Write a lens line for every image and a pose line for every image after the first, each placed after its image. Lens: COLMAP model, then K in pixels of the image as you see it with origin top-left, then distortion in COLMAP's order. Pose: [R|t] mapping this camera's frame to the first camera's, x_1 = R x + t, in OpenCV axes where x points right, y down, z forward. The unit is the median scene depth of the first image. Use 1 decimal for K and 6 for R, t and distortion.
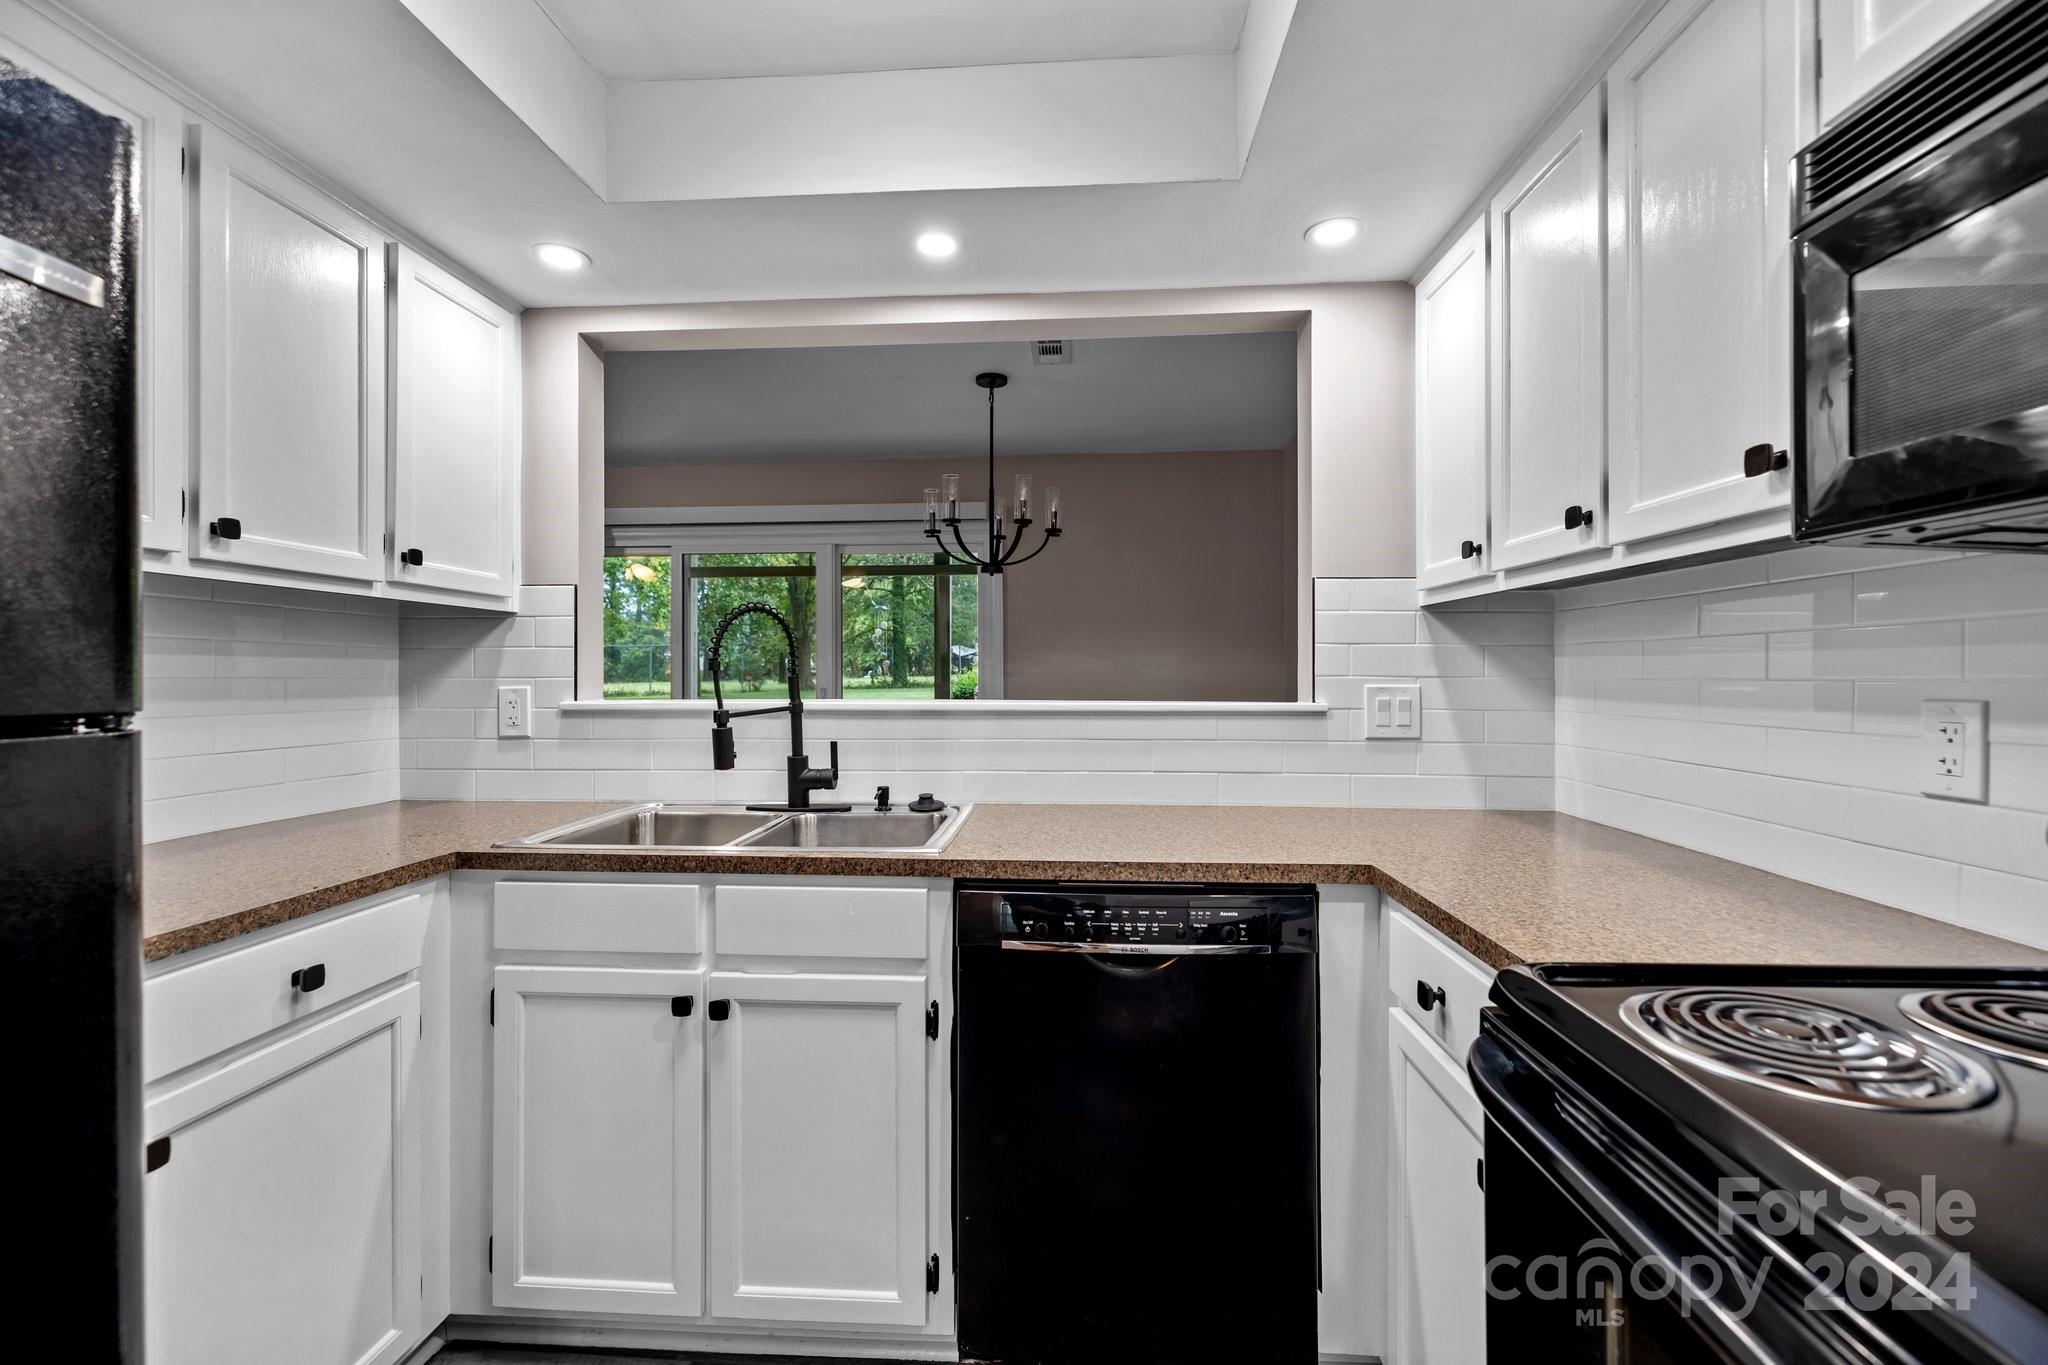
lens RADIAL K [[863.9, 0, 1018.8], [0, 863.9, 675.4], [0, 0, 1]] dist [-0.002143, -0.000959]
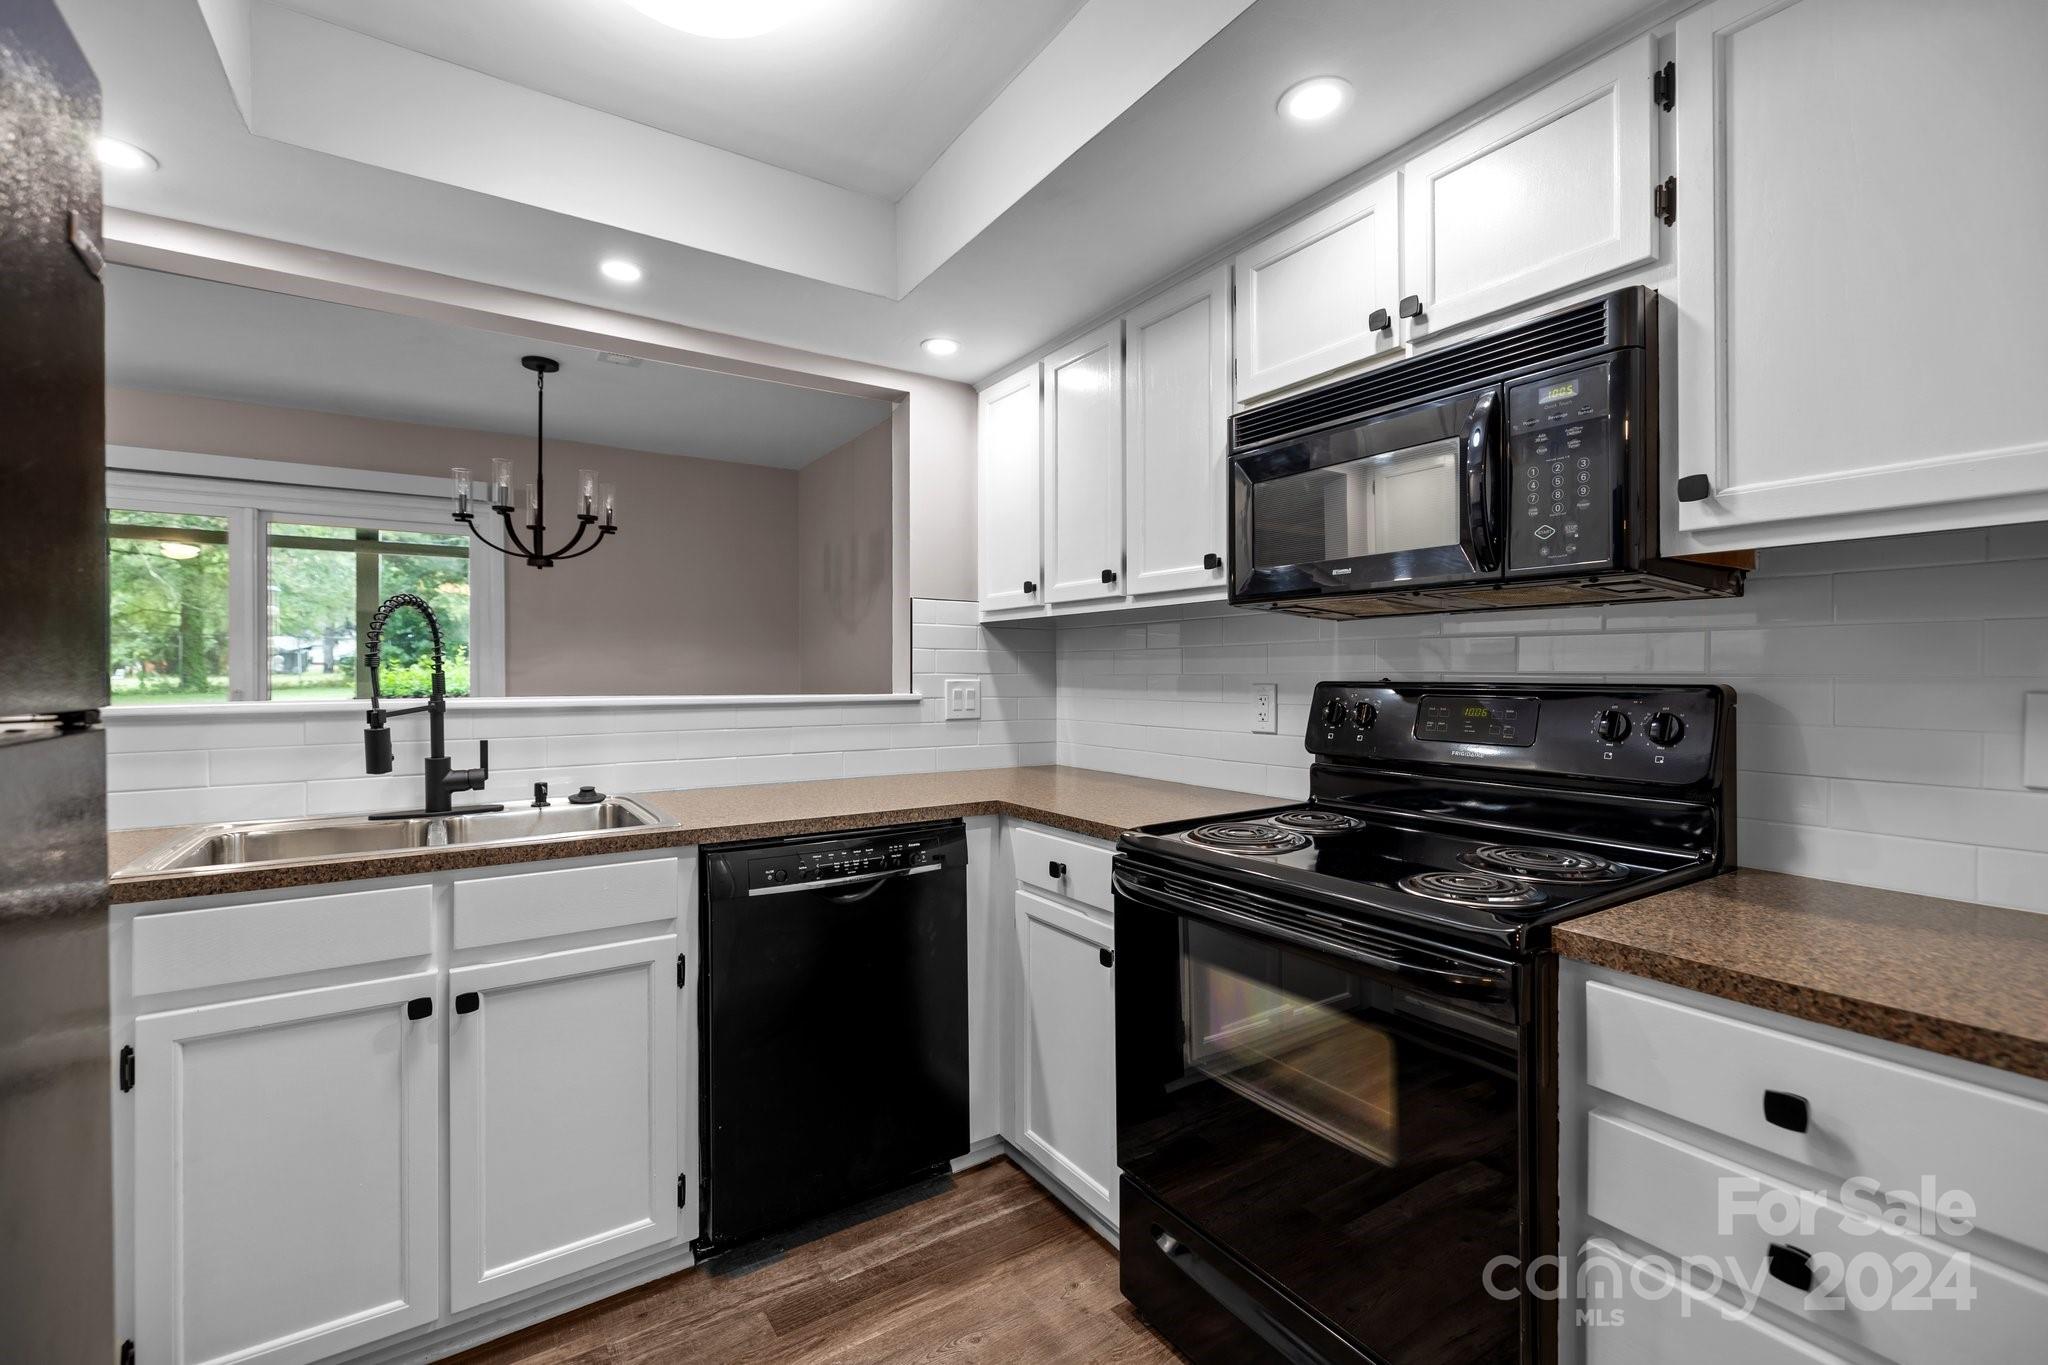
lens RADIAL K [[863.9, 0, 1028.6], [0, 863.9, 677.4], [0, 0, 1]] dist [-0.002143, -0.000959]
pose [[0.792847, -0.003041, 0.609414, -0.355282], [0.001515, 0.999994, 0.003019, 0.003814], [-0.609419, -0.001471, 0.792847, -0.161862]]
